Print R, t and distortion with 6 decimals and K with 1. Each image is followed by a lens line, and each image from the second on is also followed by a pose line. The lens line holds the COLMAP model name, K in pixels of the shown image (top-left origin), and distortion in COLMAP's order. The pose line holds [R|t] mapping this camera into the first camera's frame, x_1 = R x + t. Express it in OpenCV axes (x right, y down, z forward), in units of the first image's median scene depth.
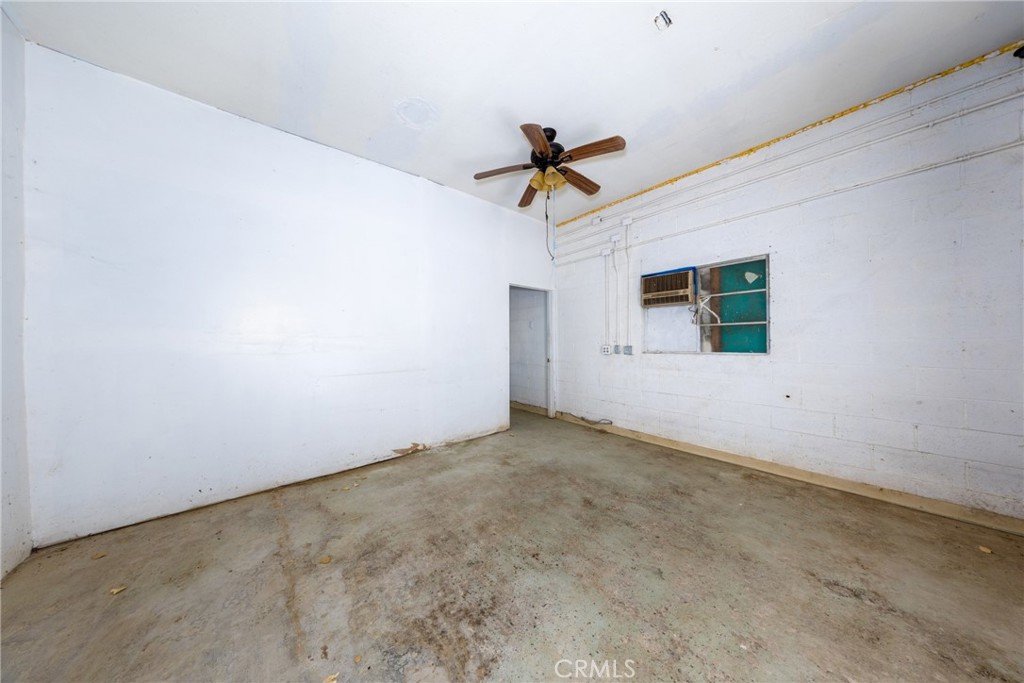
lens RADIAL K [[300.5, 0, 512.0], [0, 300.5, 341.5], [0, 0, 1]] dist [-0.000494, 0.000003]
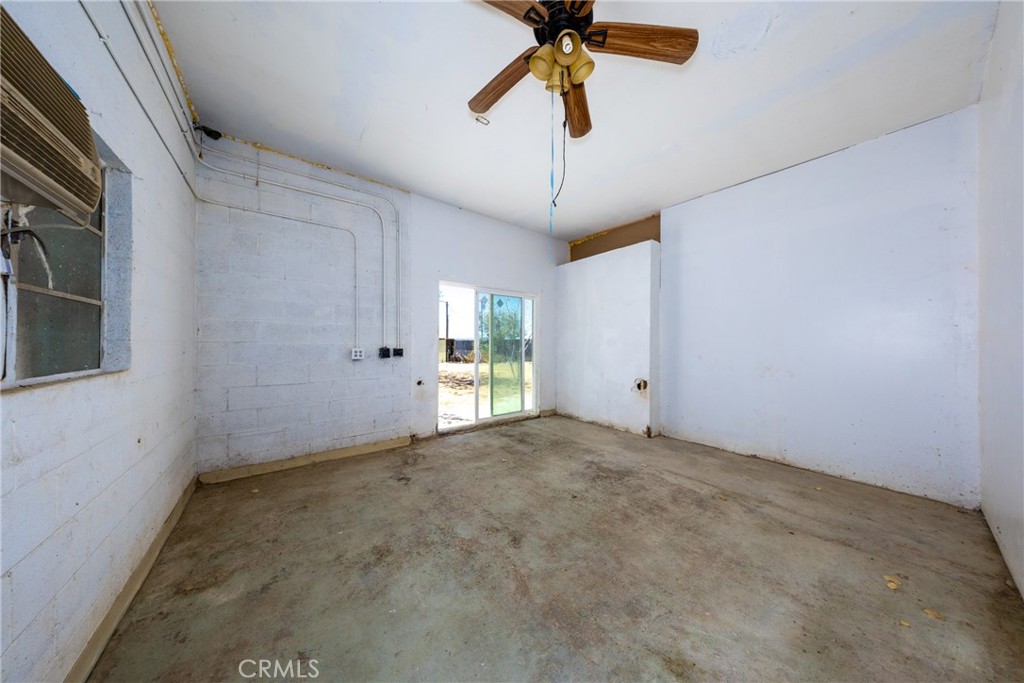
lens RADIAL K [[300.5, 0, 512.0], [0, 300.5, 341.5], [0, 0, 1]] dist [-0.000494, 0.000003]
pose [[-0.998299, 0.001783, 0.058273, 0.241901], [0.001104, 0.999931, -0.011688, 0.003315], [-0.058290, -0.011604, -0.998232, 2.050729]]
